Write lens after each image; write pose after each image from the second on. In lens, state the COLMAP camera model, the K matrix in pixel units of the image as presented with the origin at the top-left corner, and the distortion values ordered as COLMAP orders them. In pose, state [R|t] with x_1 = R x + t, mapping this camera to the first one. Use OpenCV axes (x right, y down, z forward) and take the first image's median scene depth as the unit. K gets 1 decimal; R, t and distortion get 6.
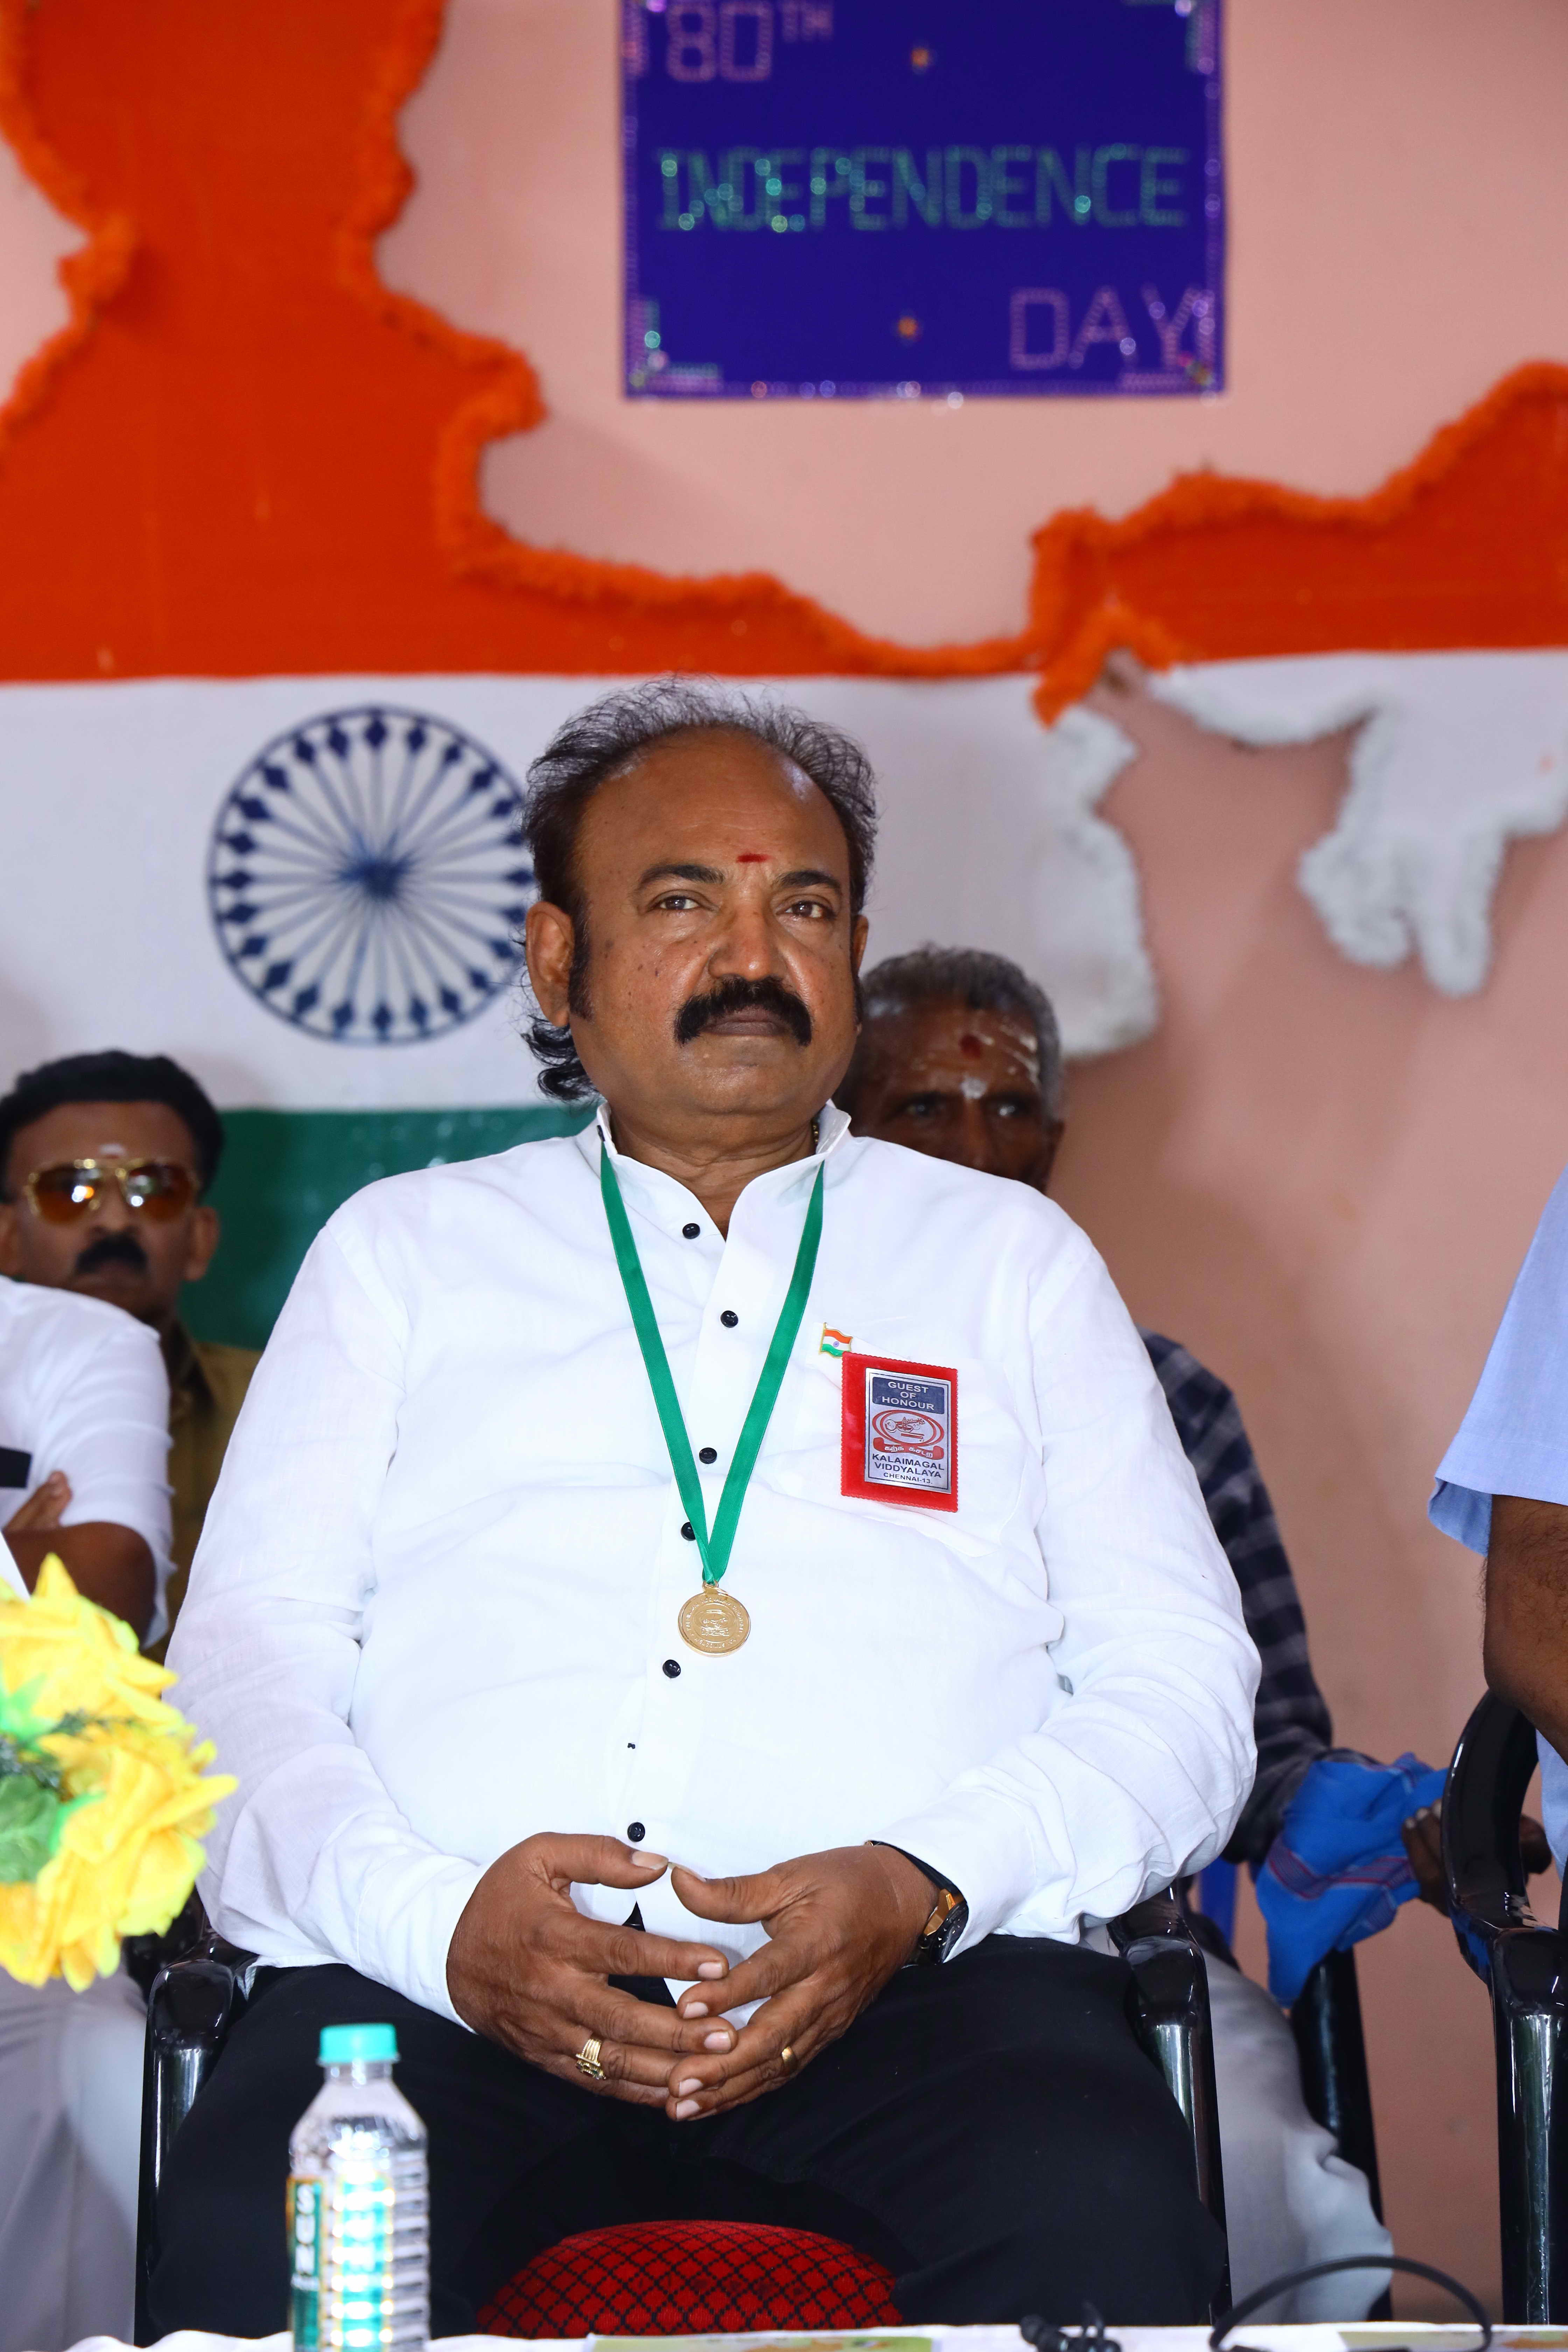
lens RADIAL K [[6865.1, 0, 783.0], [0, 6865.1, 1171.4], [0, 0, 1]] dist [0.748817, 0.000000]
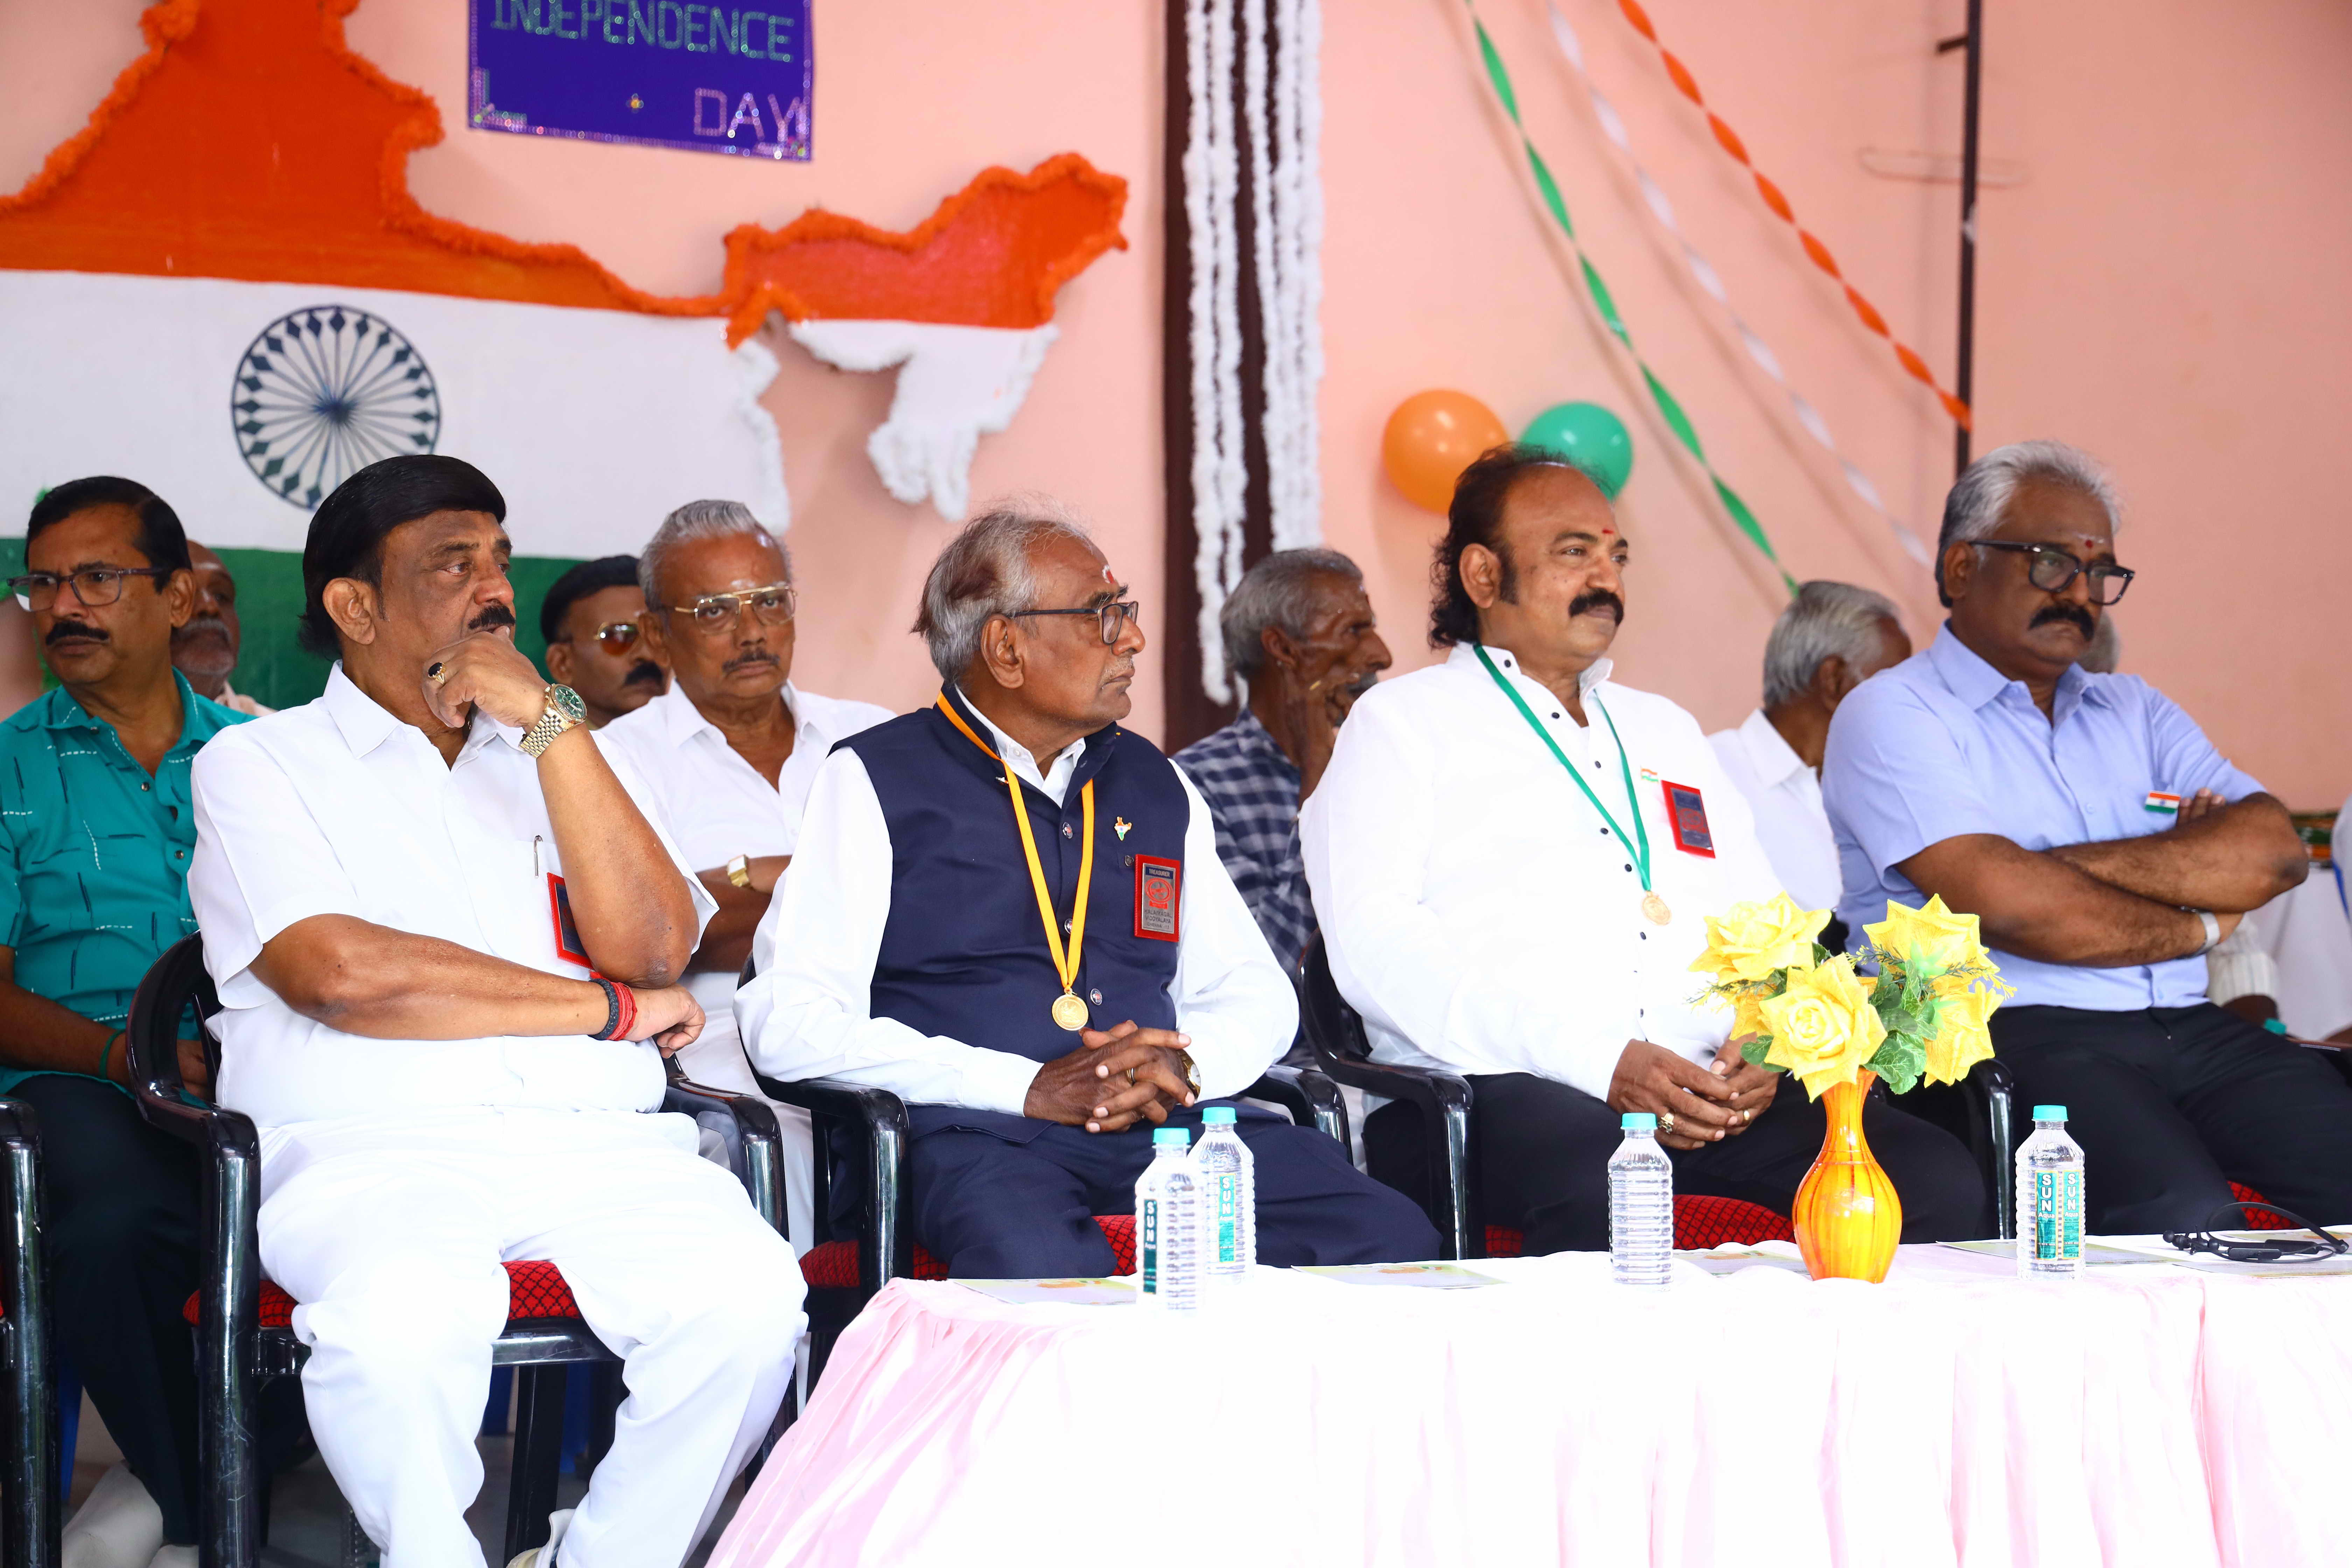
lens RADIAL K [[4547.8, 0, 1190.9], [0, 4547.8, 783.5], [0, 0, 1]] dist [0.227384, 0.000000]
pose [[0.895135, 0.029020, 0.444850, -0.357838], [-0.053021, 0.997726, 0.041601, -0.010538], [-0.442632, -0.060825, 0.894638, -0.066202]]
